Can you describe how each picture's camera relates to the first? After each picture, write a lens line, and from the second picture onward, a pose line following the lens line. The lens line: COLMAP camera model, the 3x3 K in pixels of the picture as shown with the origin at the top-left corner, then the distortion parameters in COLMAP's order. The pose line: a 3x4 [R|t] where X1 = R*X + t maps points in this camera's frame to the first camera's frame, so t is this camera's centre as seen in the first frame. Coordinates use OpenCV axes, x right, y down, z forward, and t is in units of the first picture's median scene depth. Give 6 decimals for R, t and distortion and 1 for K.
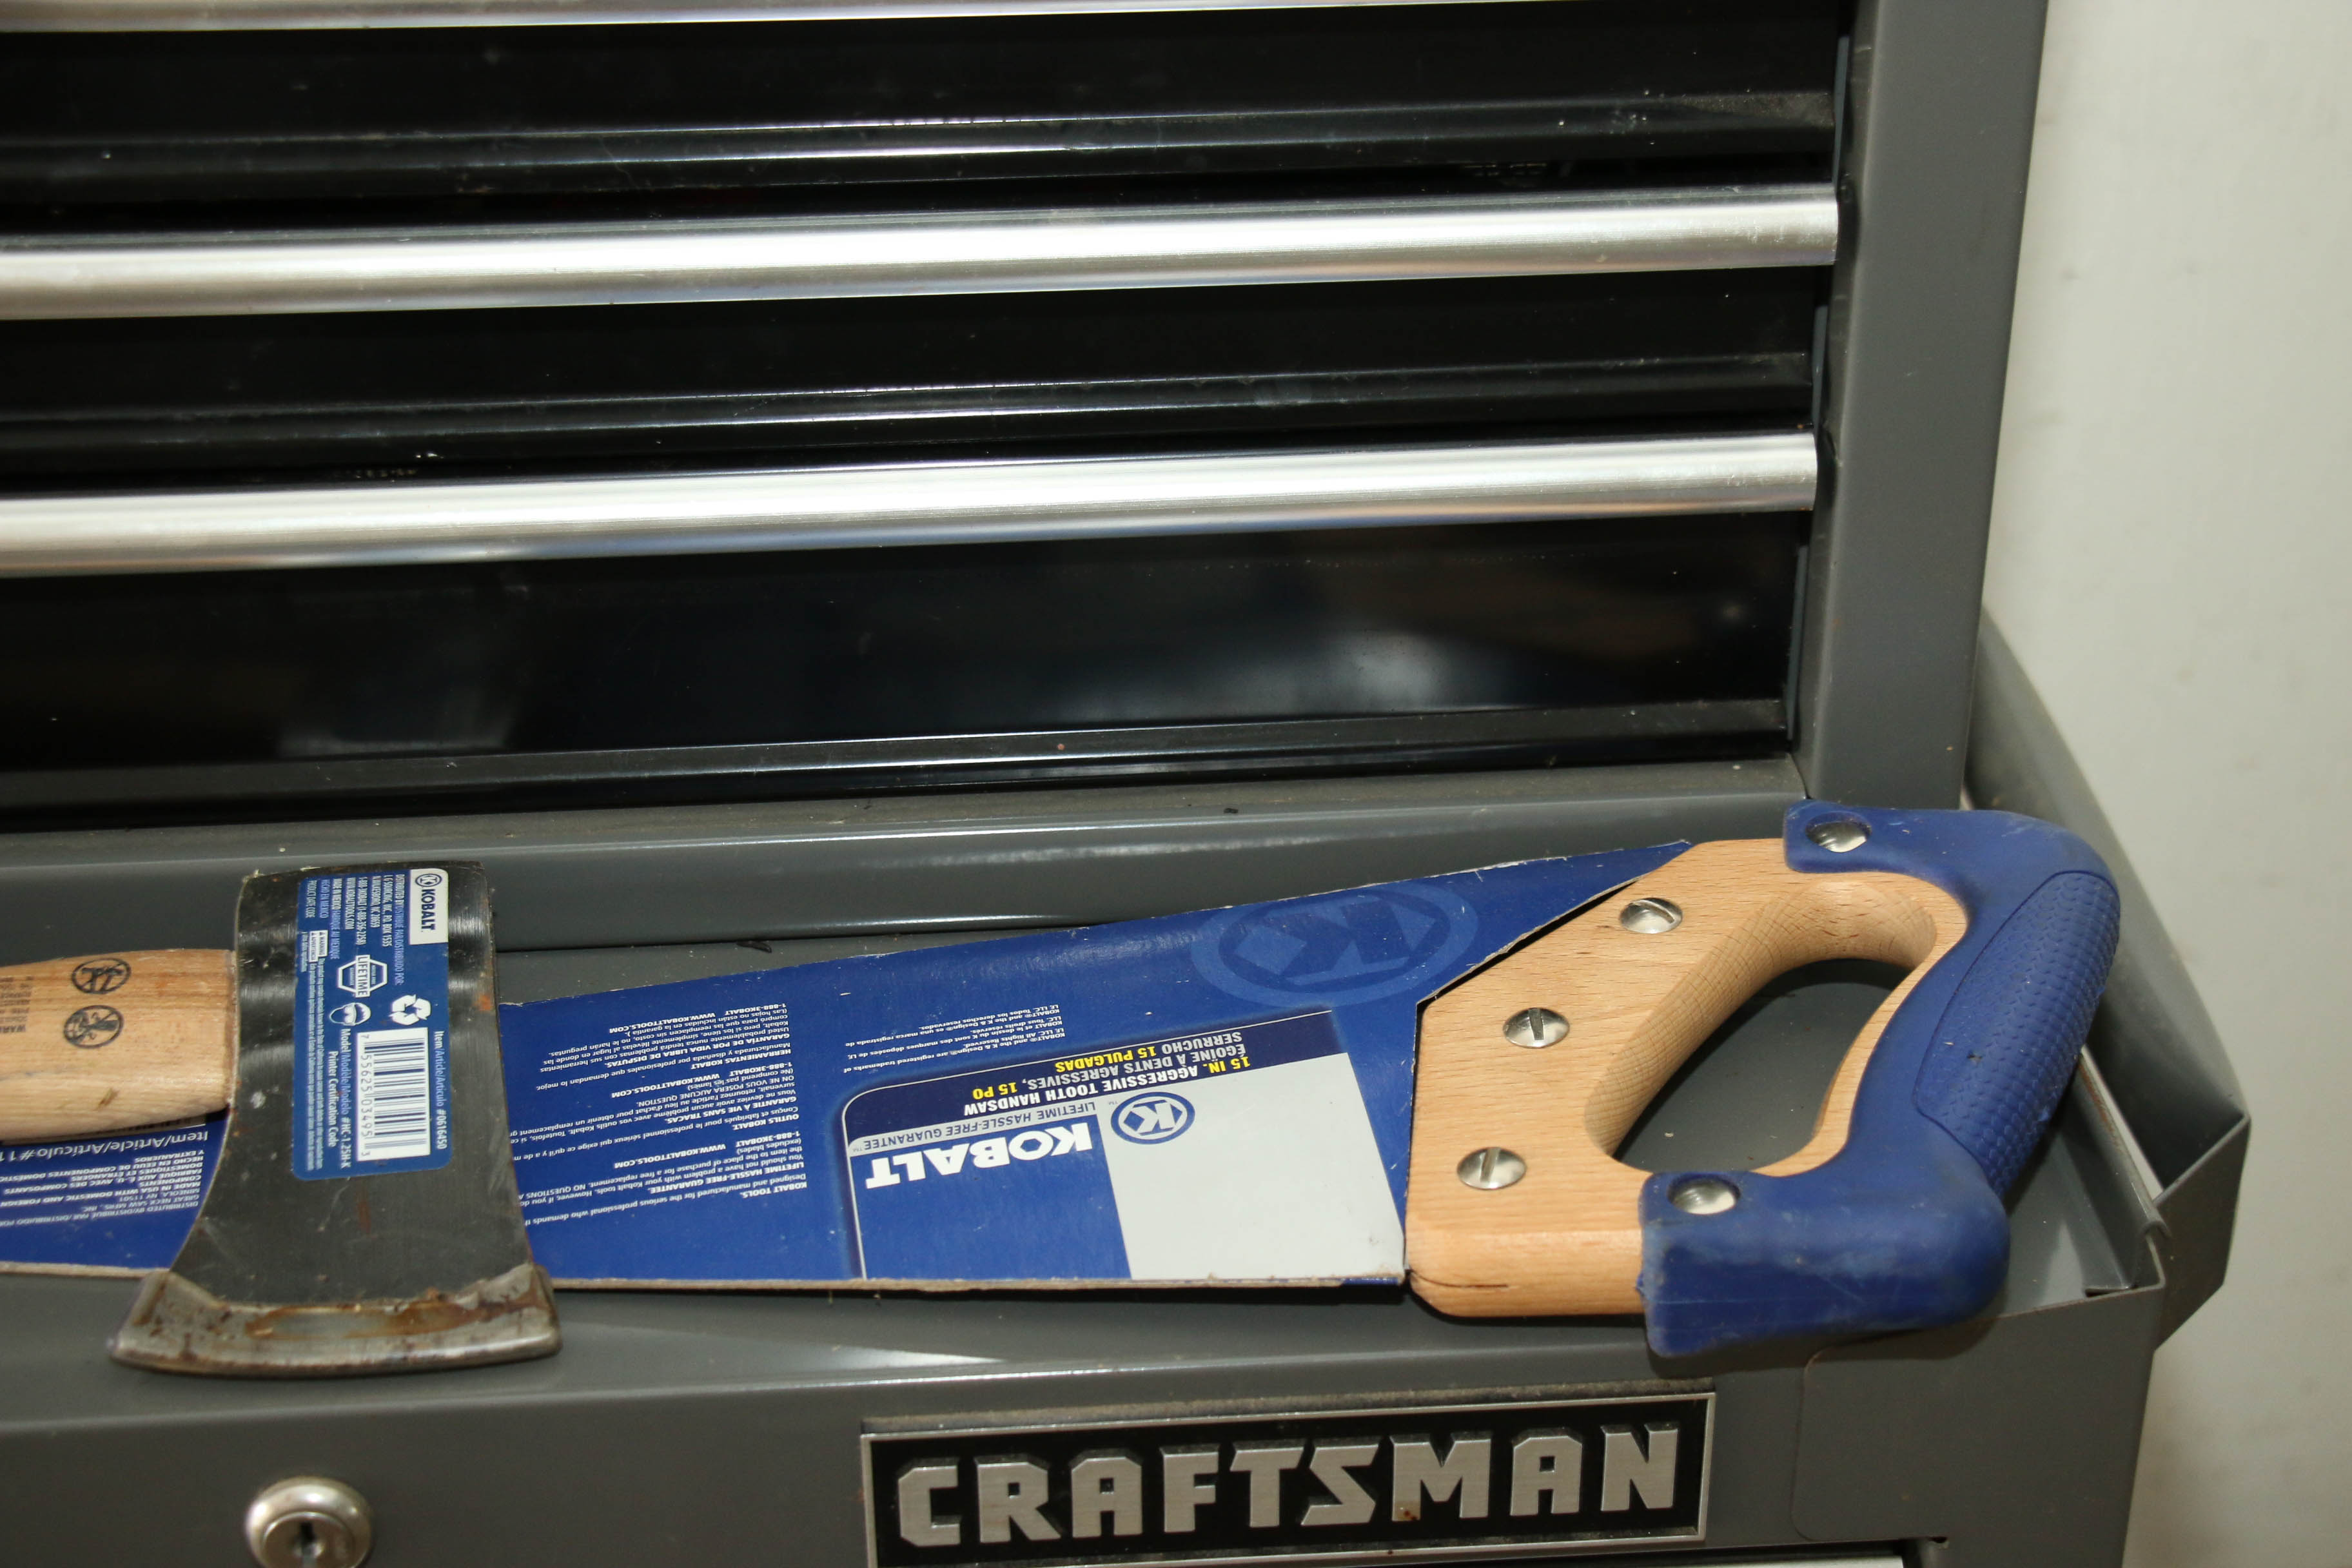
lens RADIAL K [[3829.5, 0, 1186.1], [0, 3829.5, 830.9], [0, 0, 1]] dist [0.051982, 0.270140]
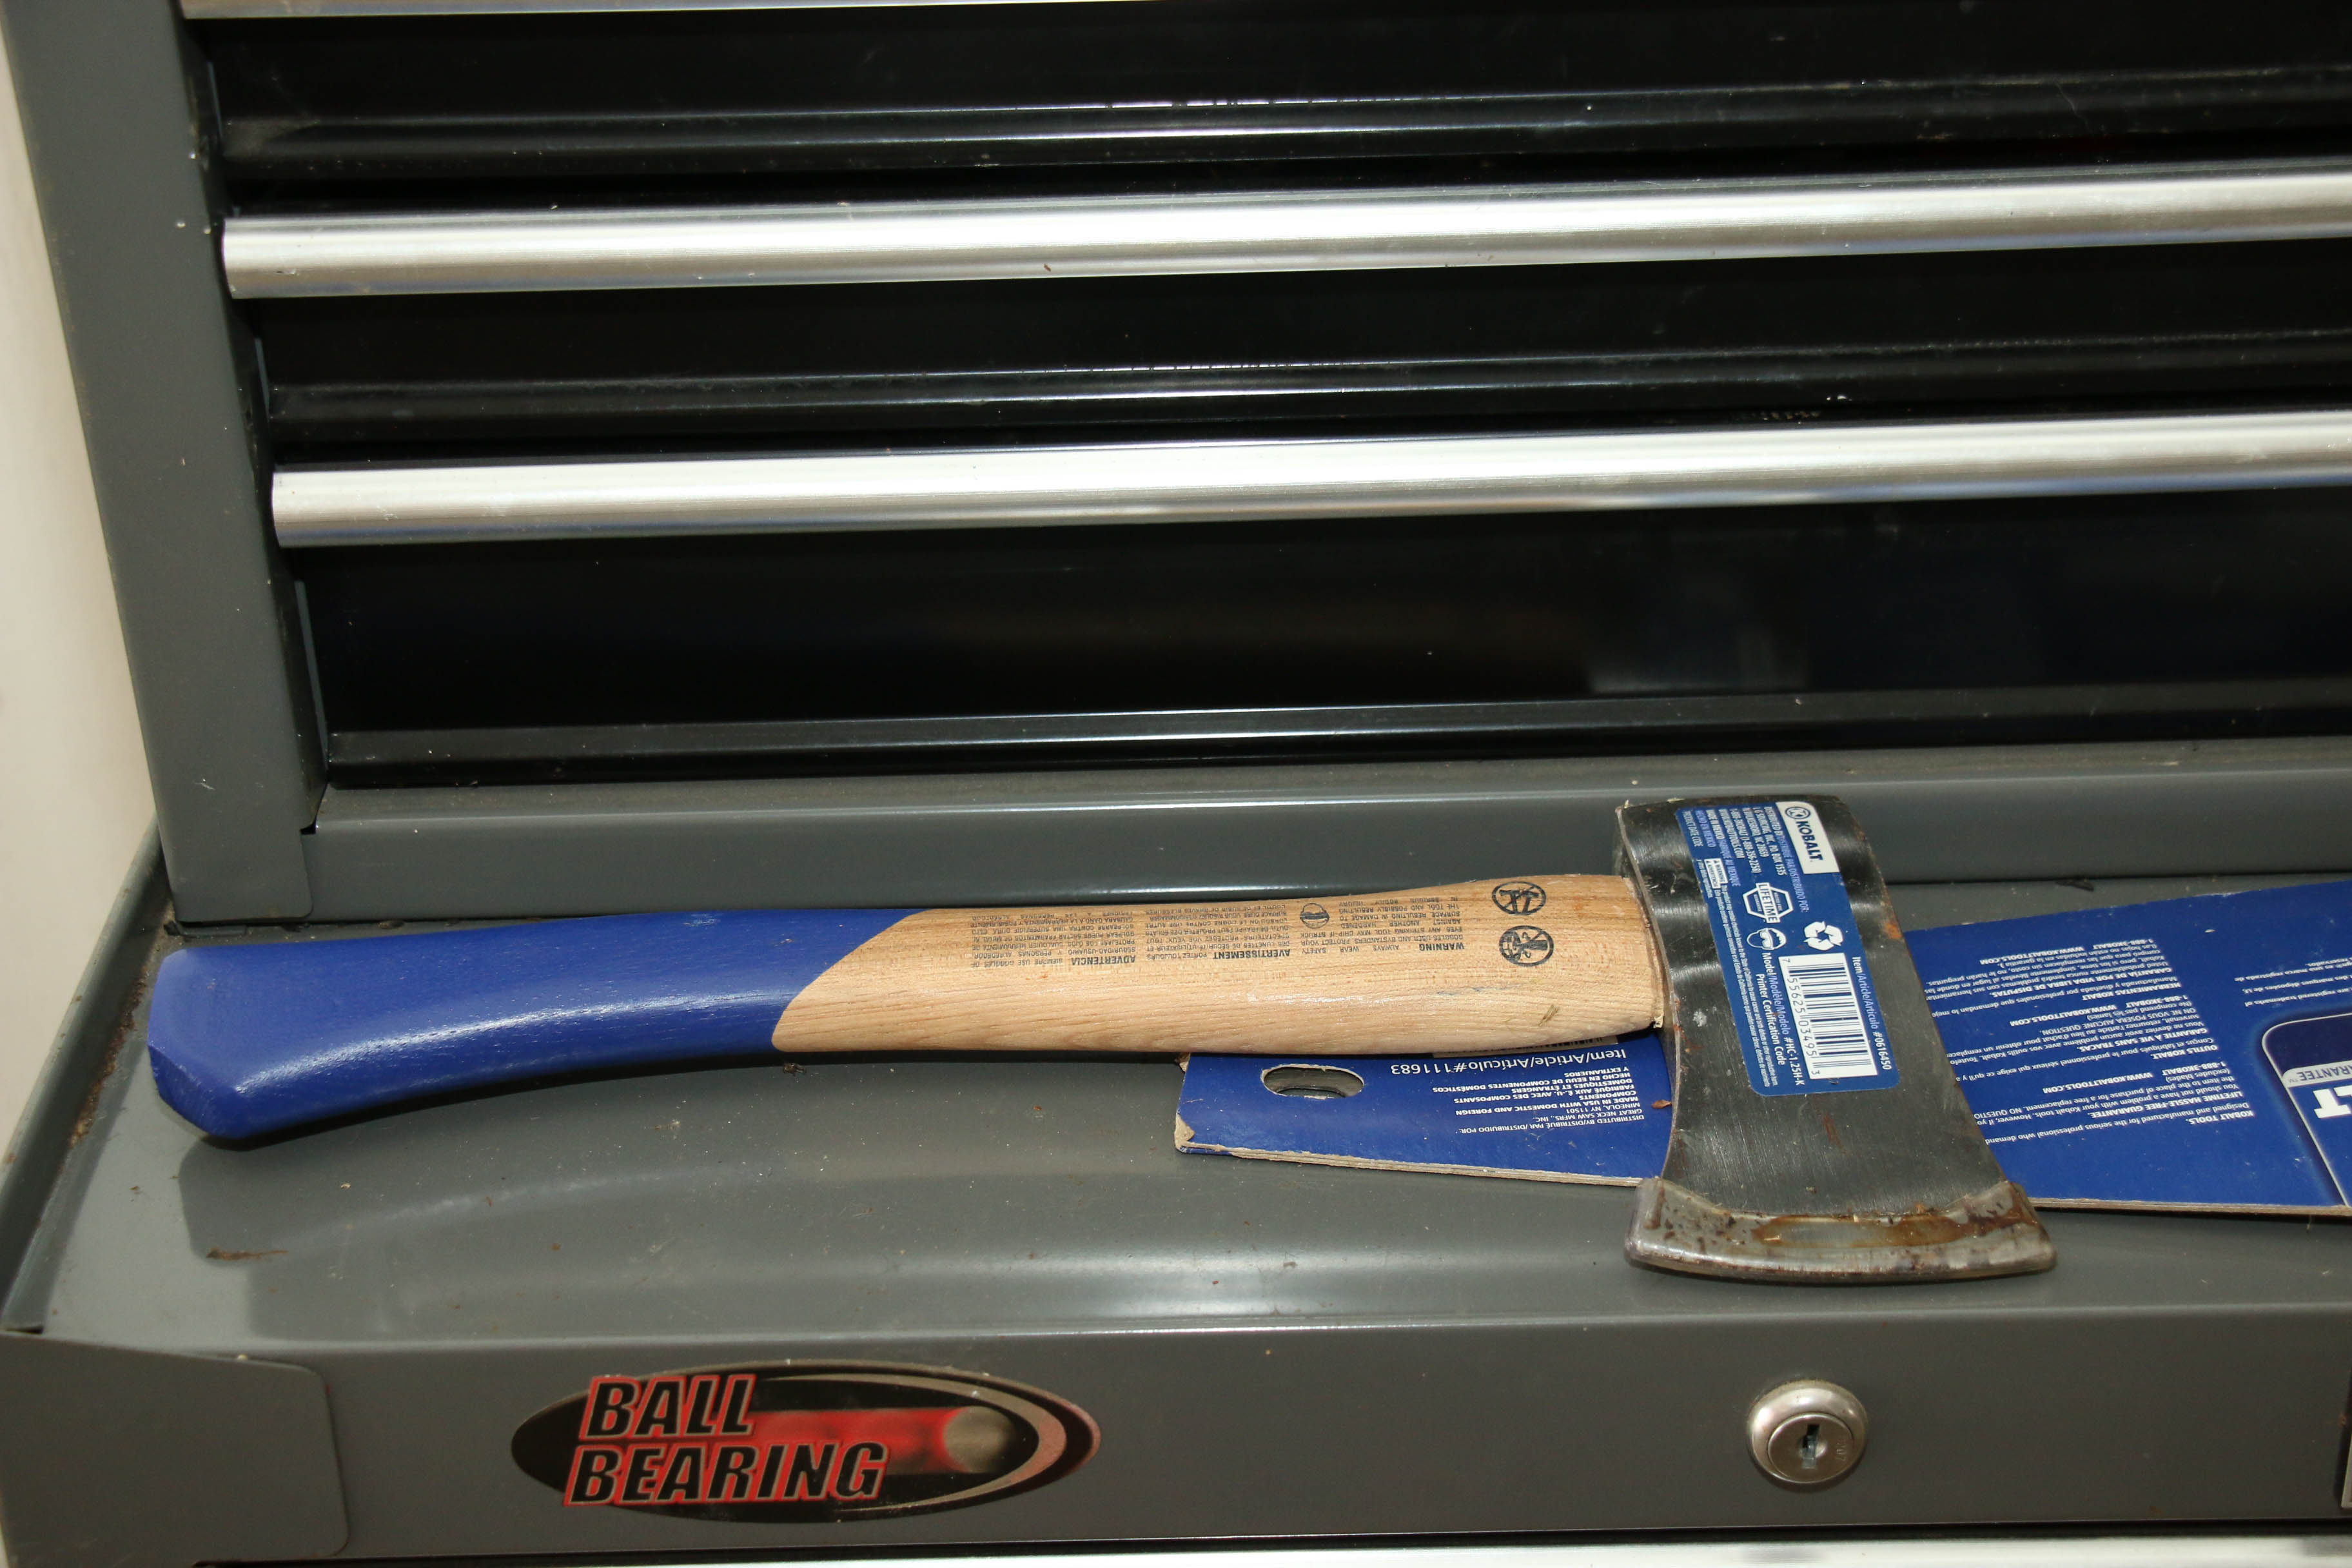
lens RADIAL K [[3829.5, 0, 1186.1], [0, 3829.5, 830.9], [0, 0, 1]] dist [0.051982, 0.270140]
pose [[0.996678, 0.014589, -0.080126, -0.294871], [-0.014537, 0.999894, 0.001226, 0.019975], [0.080135, -0.000057, 0.996784, -0.039755]]
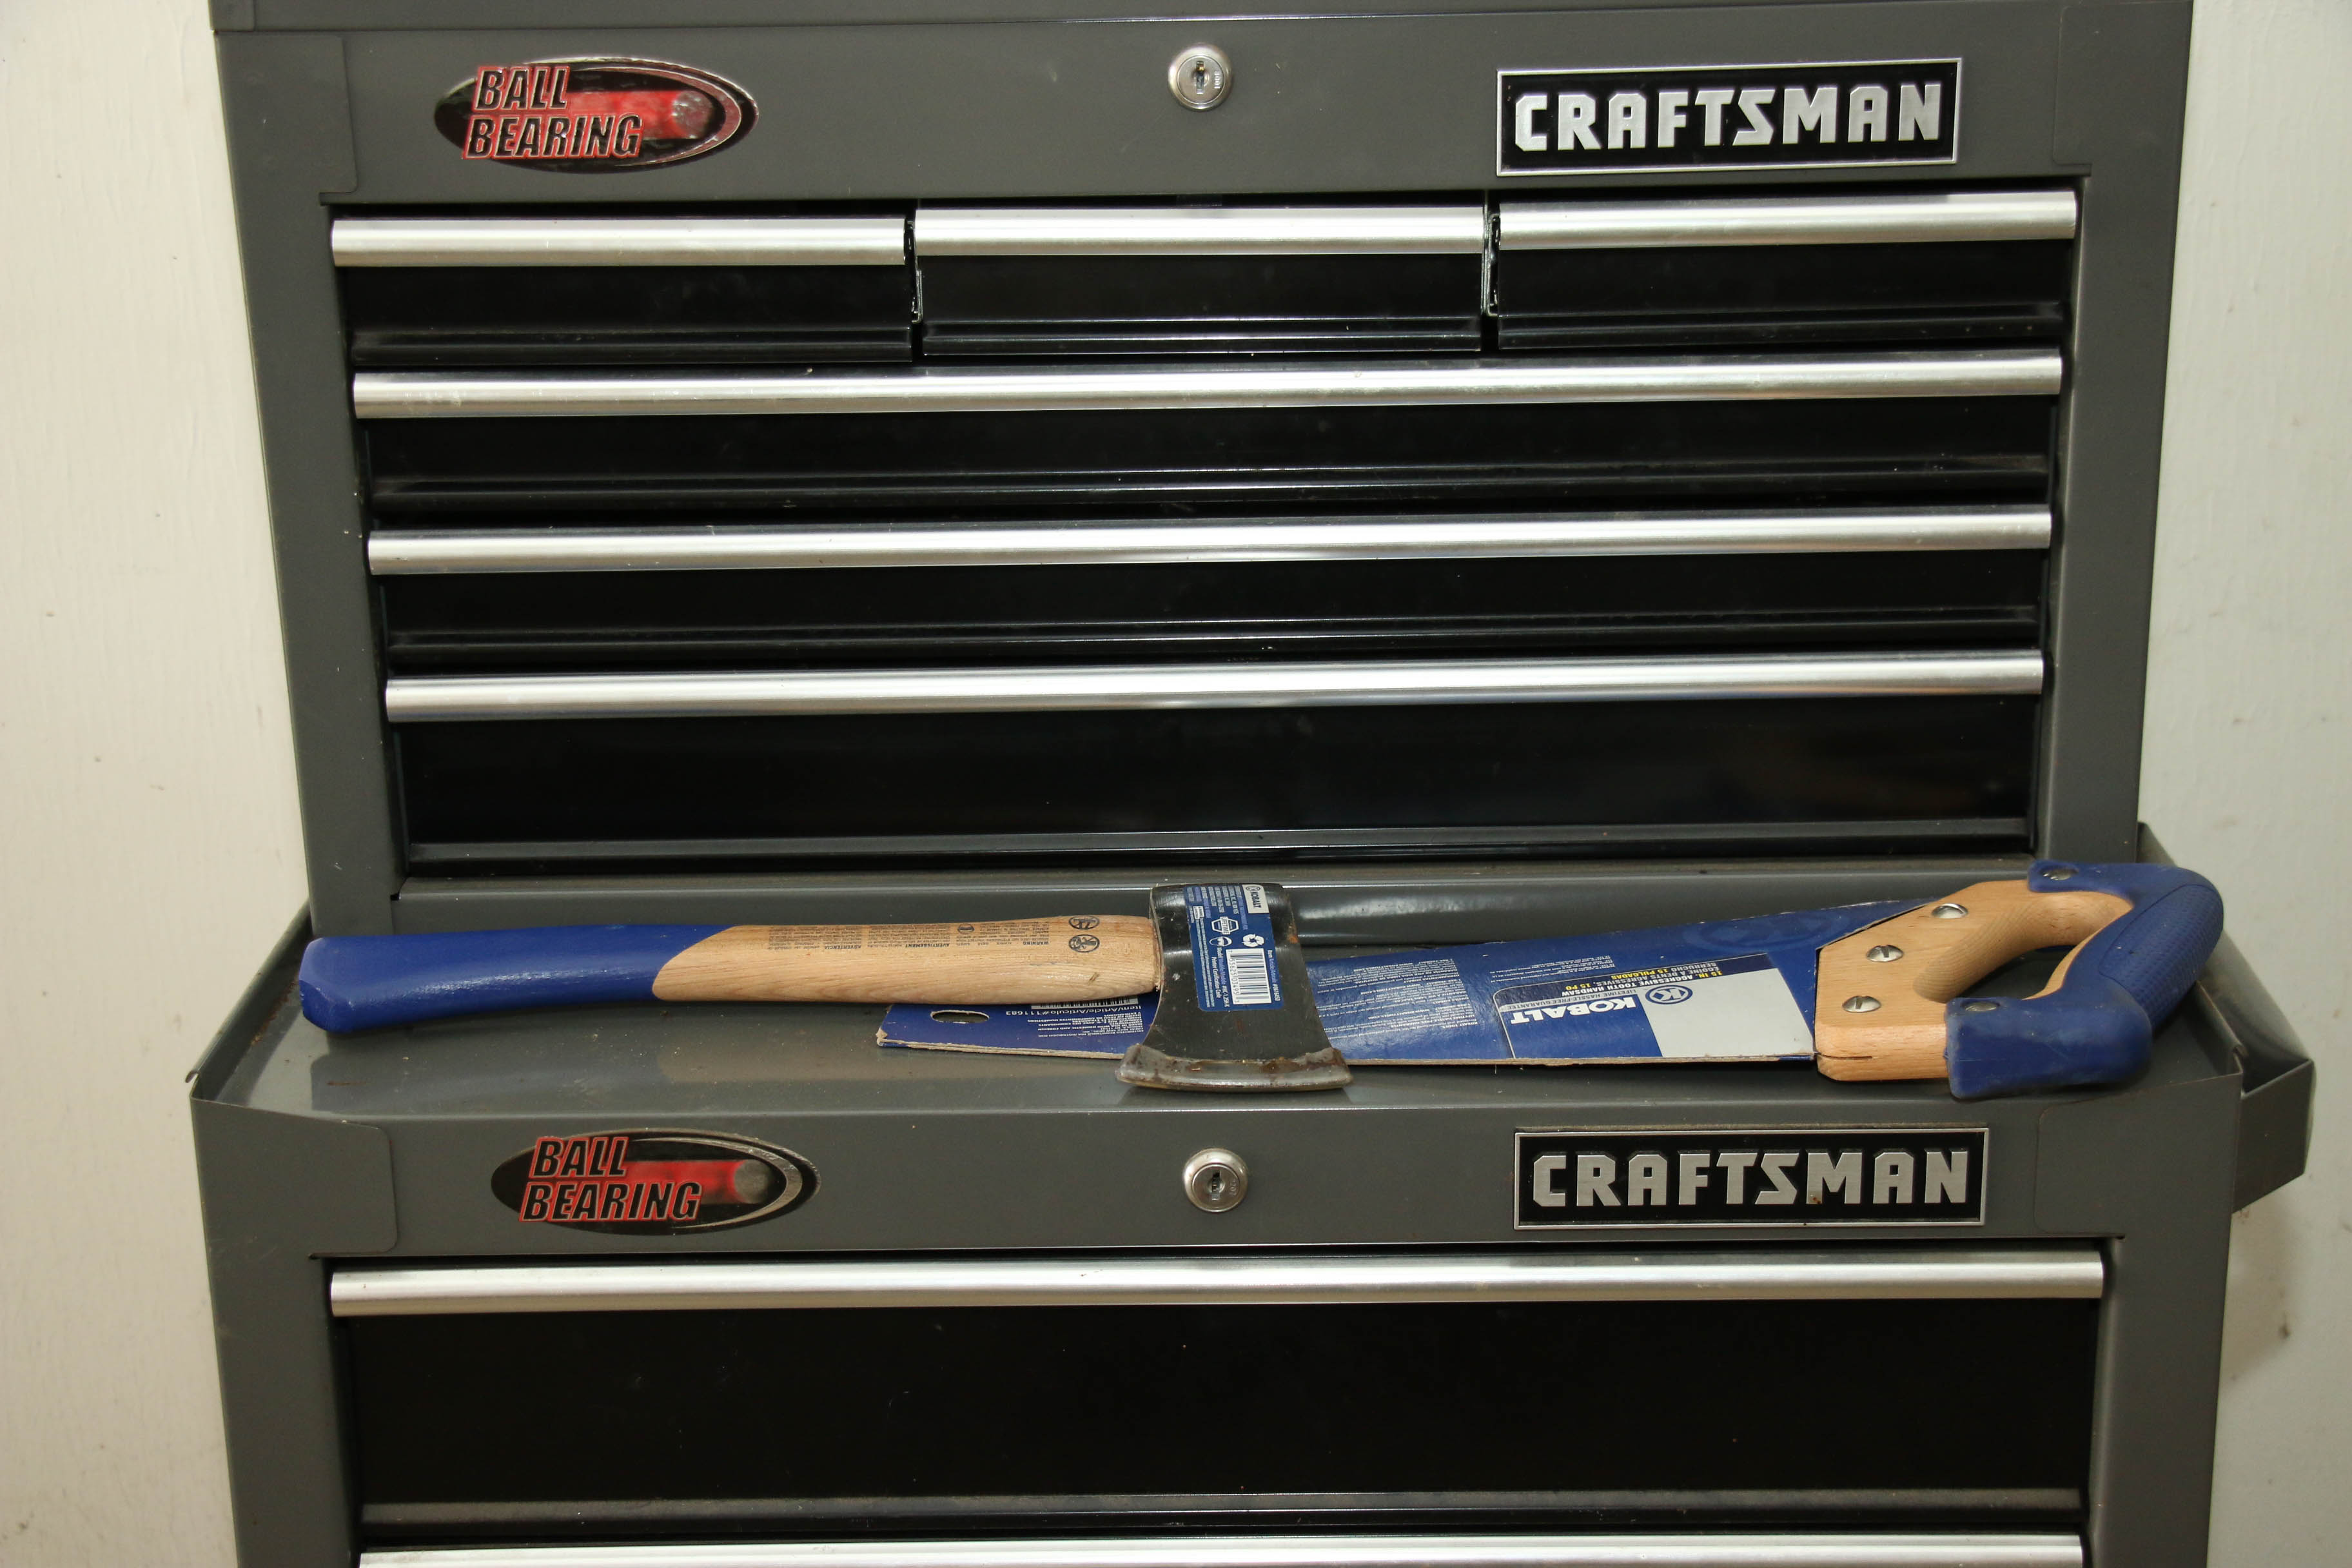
lens RADIAL K [[3582.8, 0, 1189.6], [0, 3582.8, 881.1], [0, 0, 1]] dist [0.048504, 0.079298]
pose [[0.995854, 0.011846, -0.090187, -0.081047], [-0.028753, 0.981640, -0.188564, 0.343889], [0.086297, 0.190375, 0.977911, -0.671025]]
